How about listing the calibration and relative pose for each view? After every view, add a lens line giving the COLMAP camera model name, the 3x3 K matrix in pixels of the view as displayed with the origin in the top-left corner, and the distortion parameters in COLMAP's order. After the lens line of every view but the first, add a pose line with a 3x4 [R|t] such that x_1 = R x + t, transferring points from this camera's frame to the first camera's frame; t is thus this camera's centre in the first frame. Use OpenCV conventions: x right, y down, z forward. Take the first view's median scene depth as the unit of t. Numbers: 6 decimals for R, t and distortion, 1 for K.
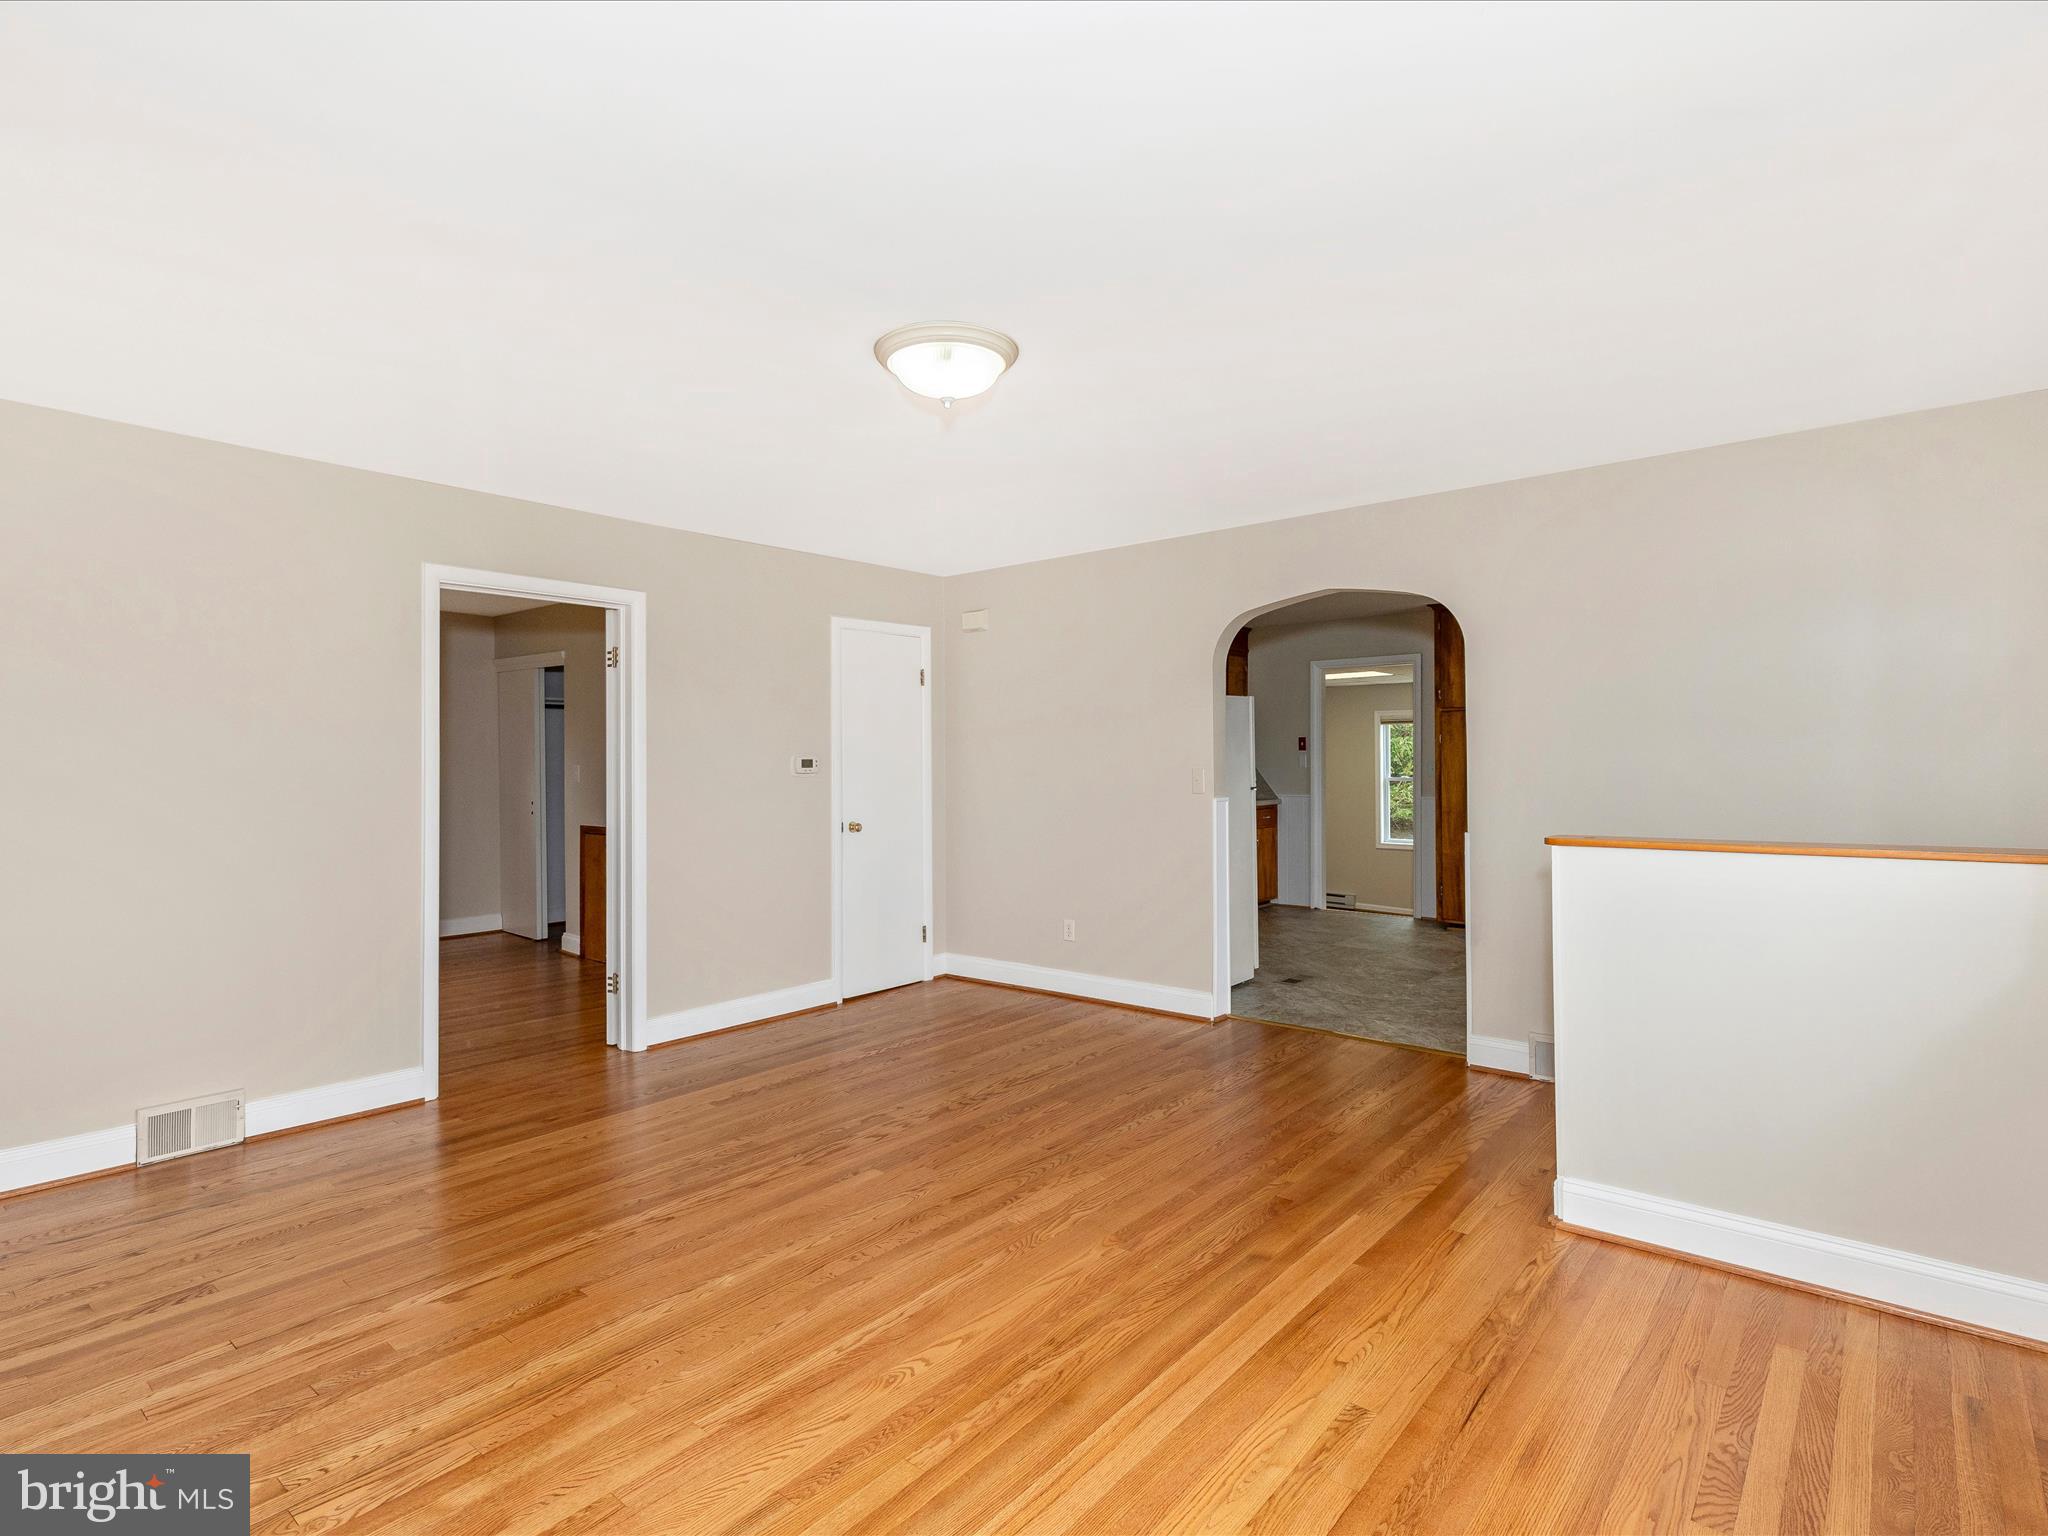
lens RADIAL K [[1066.1, 0, 1041.5], [0, 1066.1, 761.1], [0, 0, 1]] dist [0.015750, -0.002019]
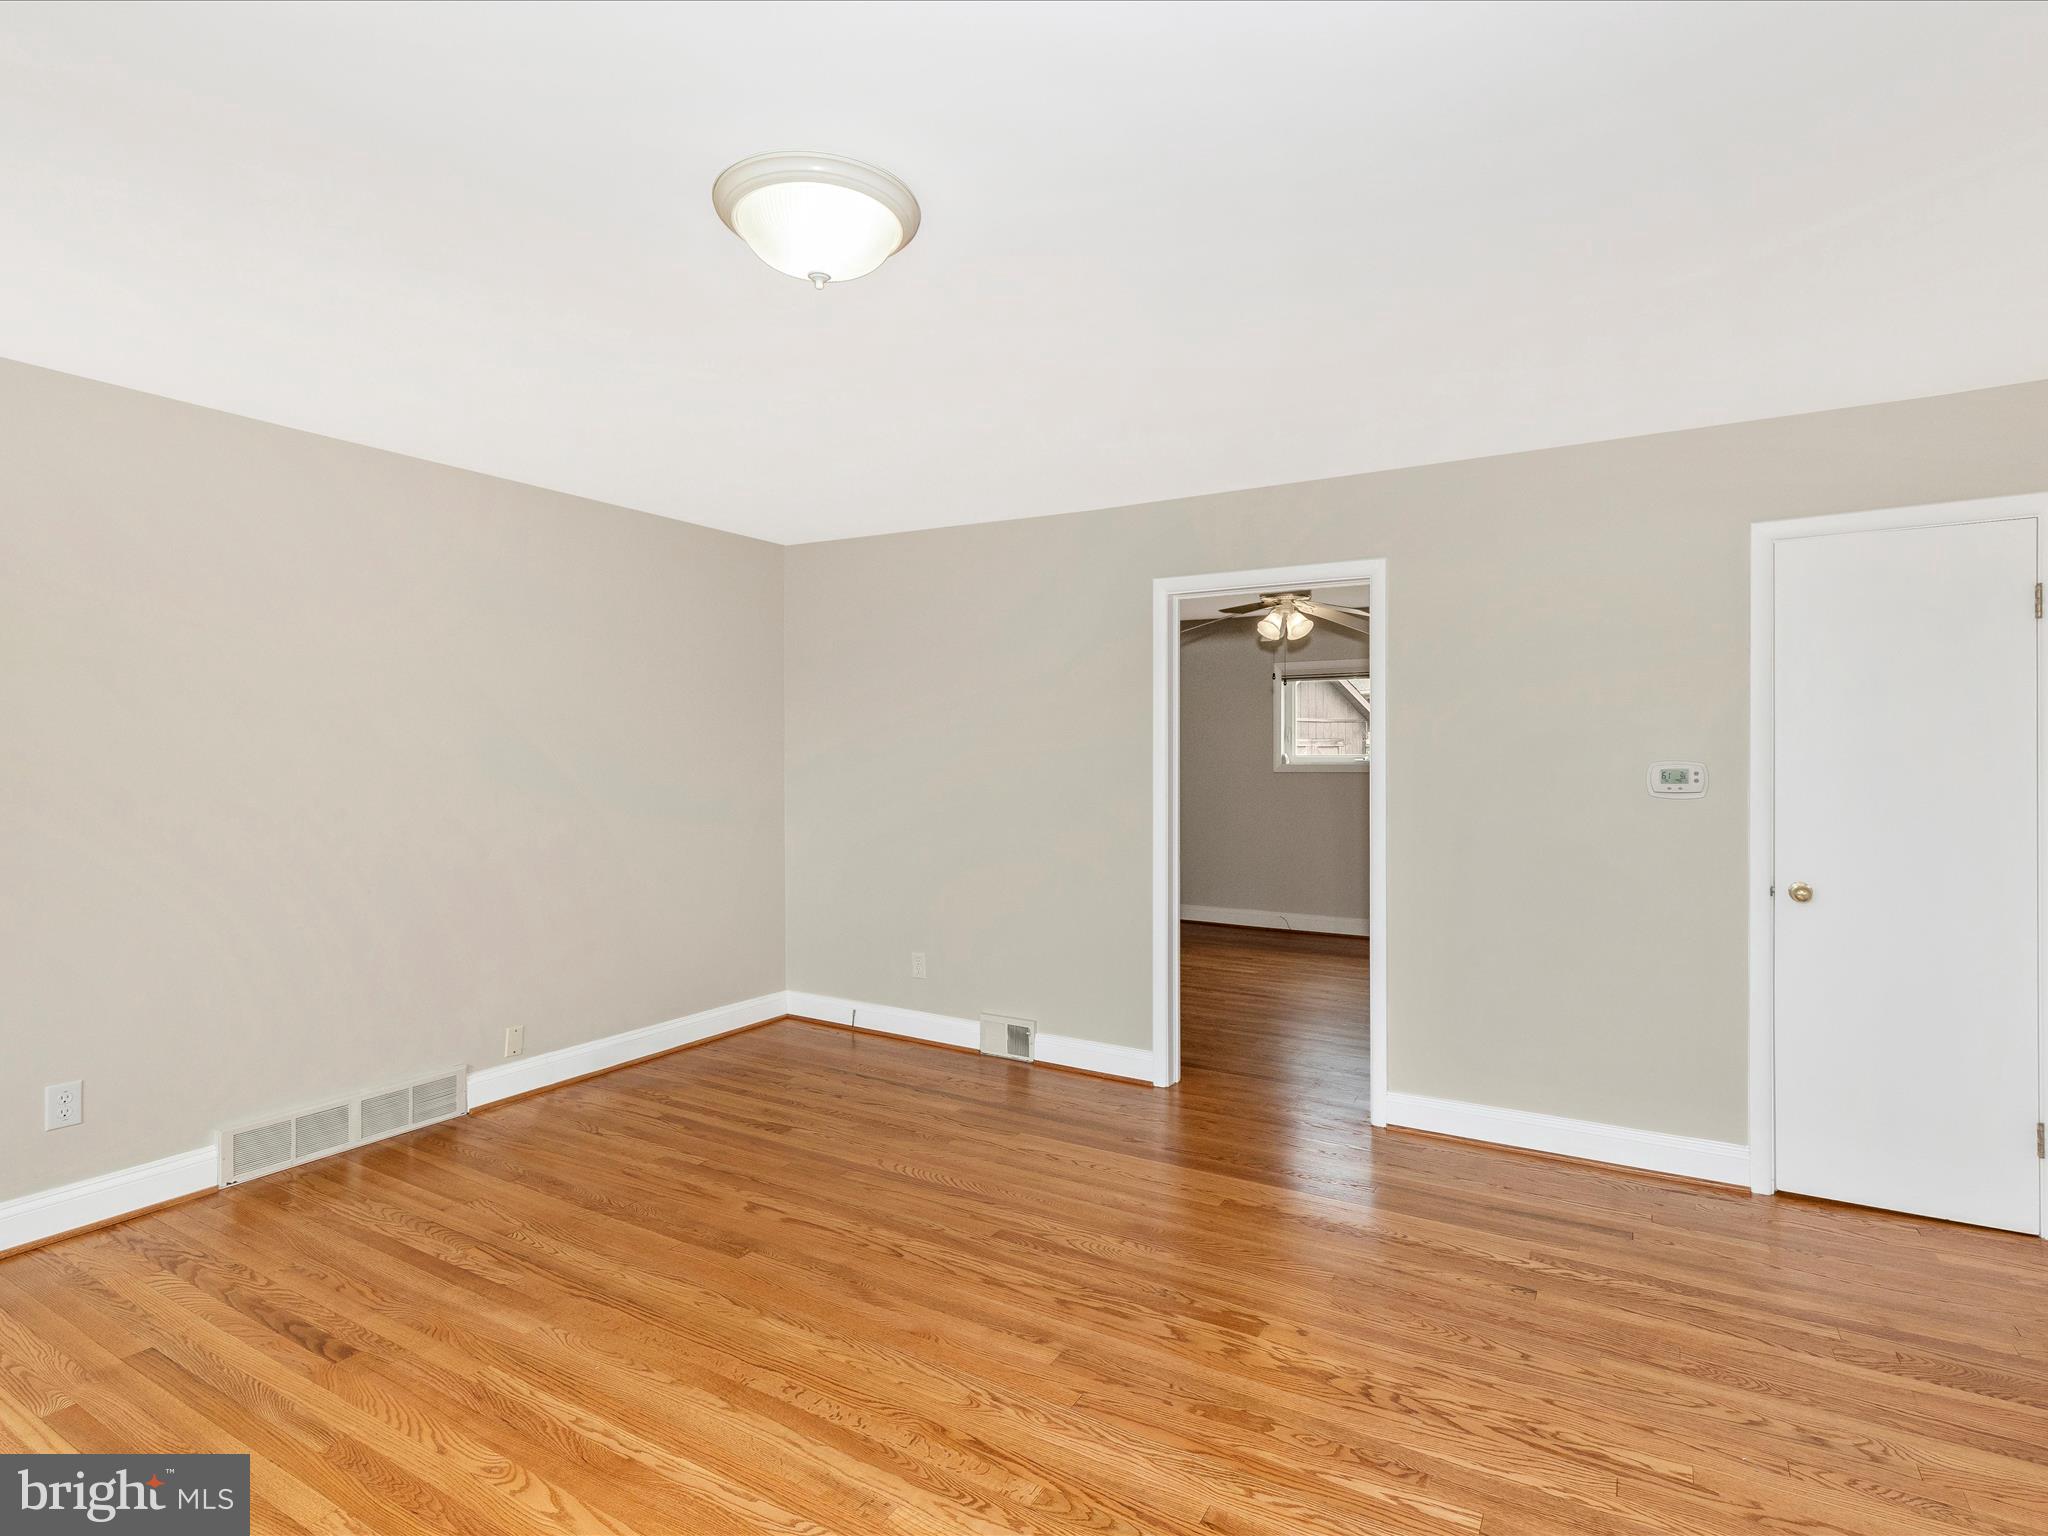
lens RADIAL K [[1066.1, 0, 1041.5], [0, 1066.1, 761.1], [0, 0, 1]] dist [0.015750, -0.002019]
pose [[0.145074, 0.014890, -0.989309, 0.500965], [-0.002988, 0.999889, 0.014611, -0.022035], [0.989416, 0.000837, 0.145102, 0.816060]]
